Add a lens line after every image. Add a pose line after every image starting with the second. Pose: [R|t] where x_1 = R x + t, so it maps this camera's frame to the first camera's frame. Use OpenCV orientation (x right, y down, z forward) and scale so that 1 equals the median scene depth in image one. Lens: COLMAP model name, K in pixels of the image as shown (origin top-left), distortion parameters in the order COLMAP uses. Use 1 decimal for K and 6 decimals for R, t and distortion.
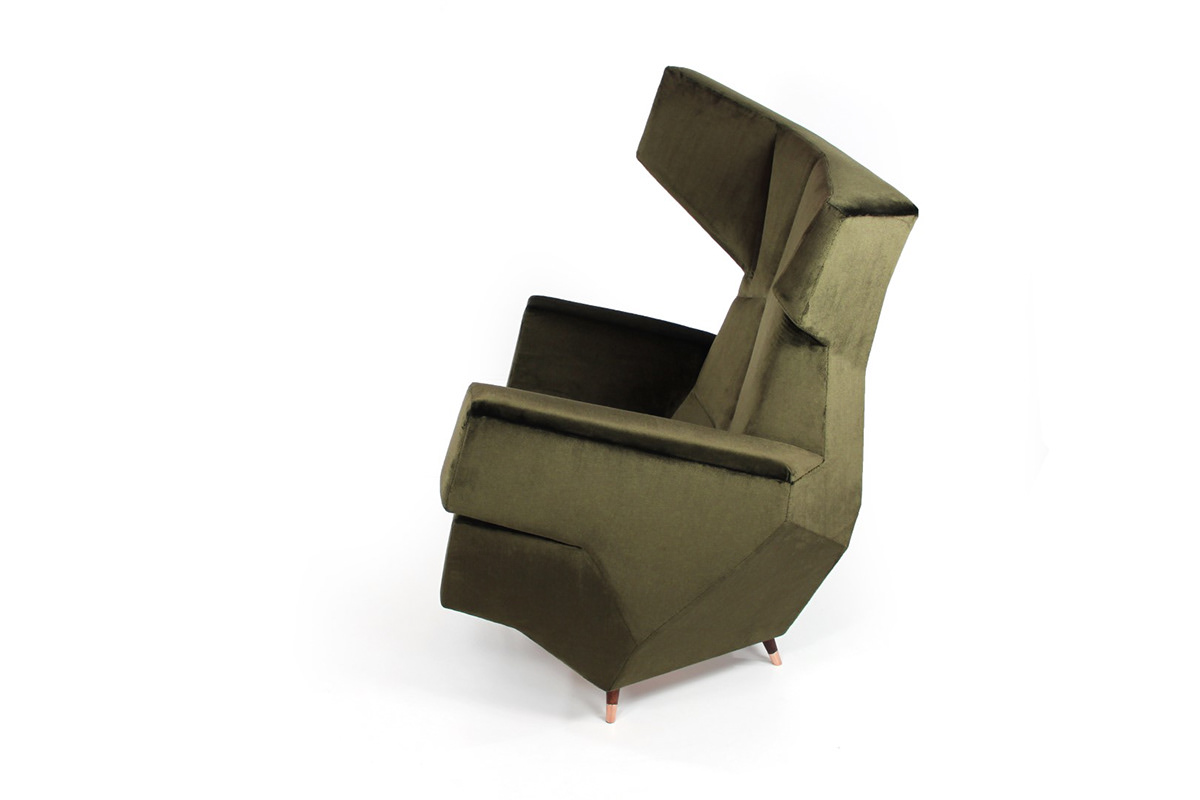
lens RADIAL K [[1147.3, 0, 599.3], [0, 1147.3, 397.5], [0, 0, 1]] dist [-0.115679, 0.000000]
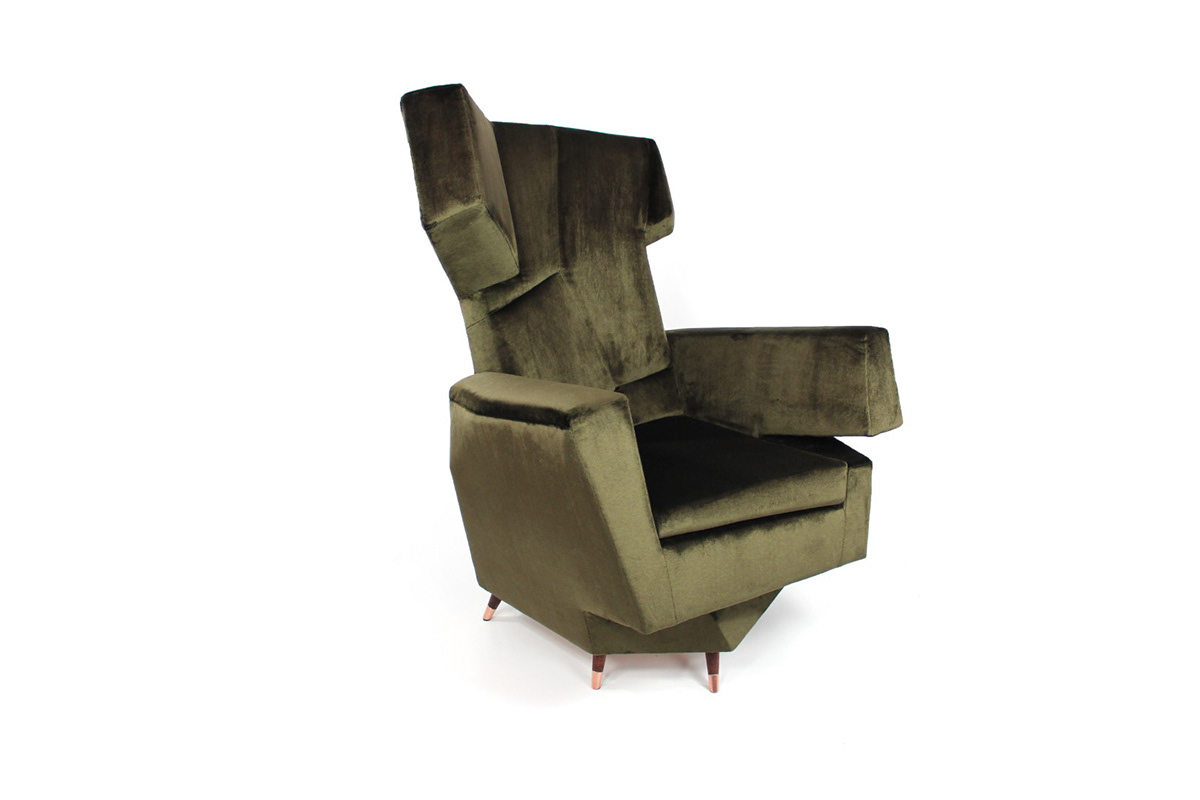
lens RADIAL K [[1147.3, 0, 602.7], [0, 1147.3, 399.8], [0, 0, 1]] dist [-0.115679, 0.000000]
pose [[-0.611120, -0.301286, 0.731956, -0.769937], [0.258940, 0.797750, 0.544560, -0.622344], [-0.747986, 0.522324, -0.409506, 1.628582]]
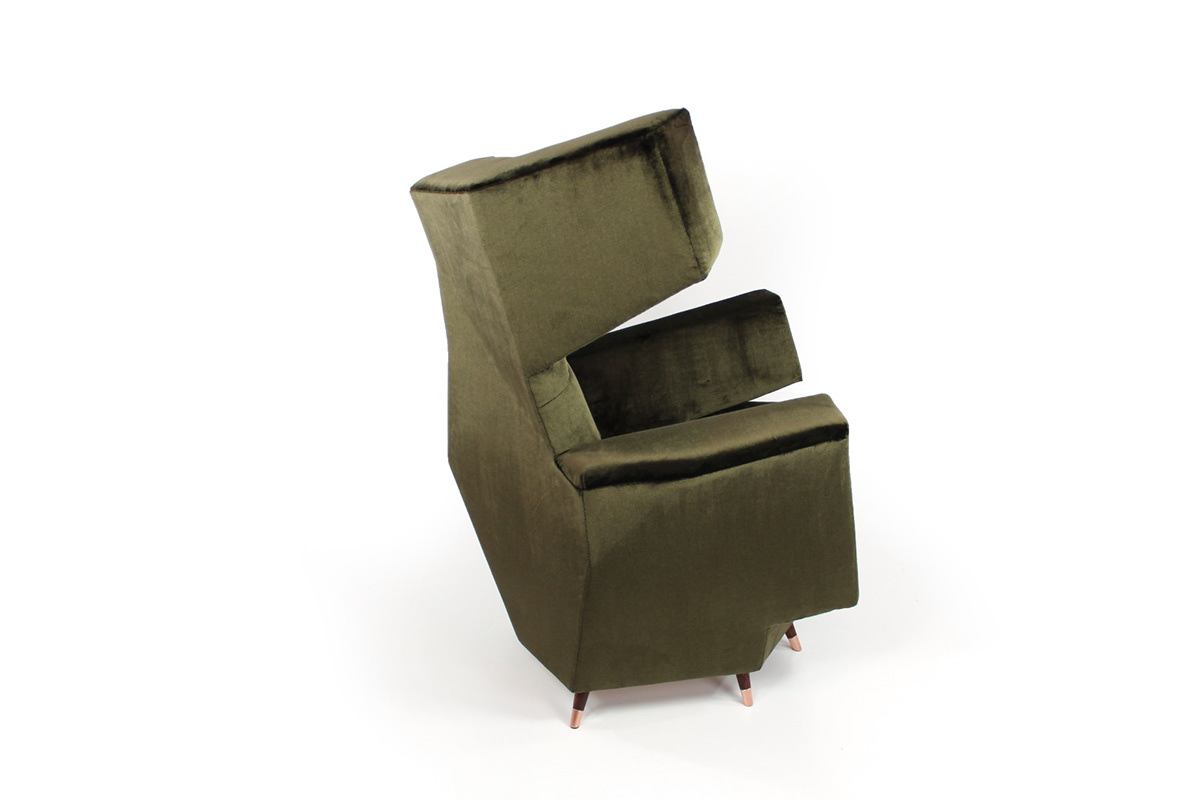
lens RADIAL K [[1147.3, 0, 603.2], [0, 1147.3, 402.2], [0, 0, 1]] dist [-0.115679, 0.000000]
pose [[-0.992886, 0.015353, -0.118072, 0.229684], [-0.066242, 0.752787, 0.654922, -0.721114], [0.098938, 0.658085, -0.746415, 1.936932]]
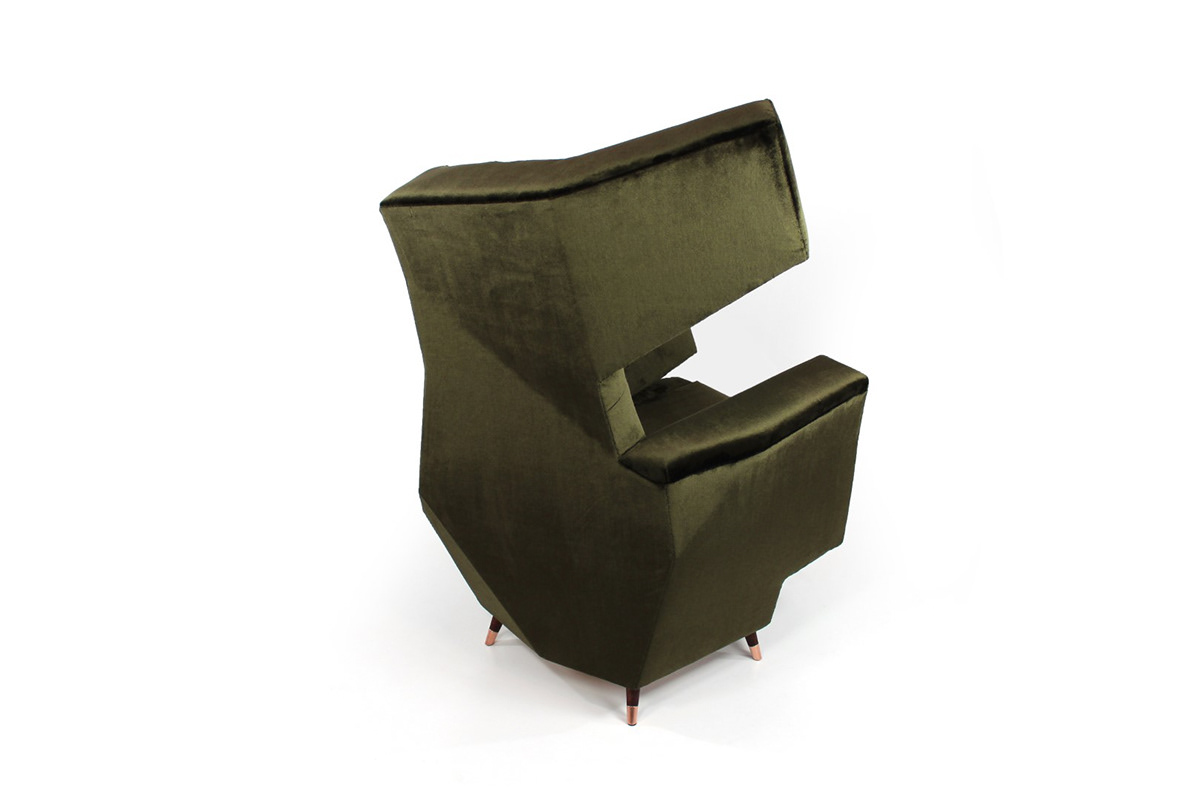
lens RADIAL K [[1147.3, 0, 599.5], [0, 1147.3, 394.0], [0, 0, 1]] dist [-0.115679, 0.000000]
pose [[-0.831312, 0.172342, -0.528411, 0.666667], [-0.215546, 0.776345, 0.592308, -0.655931], [0.512308, 0.606290, -0.608238, 1.783655]]
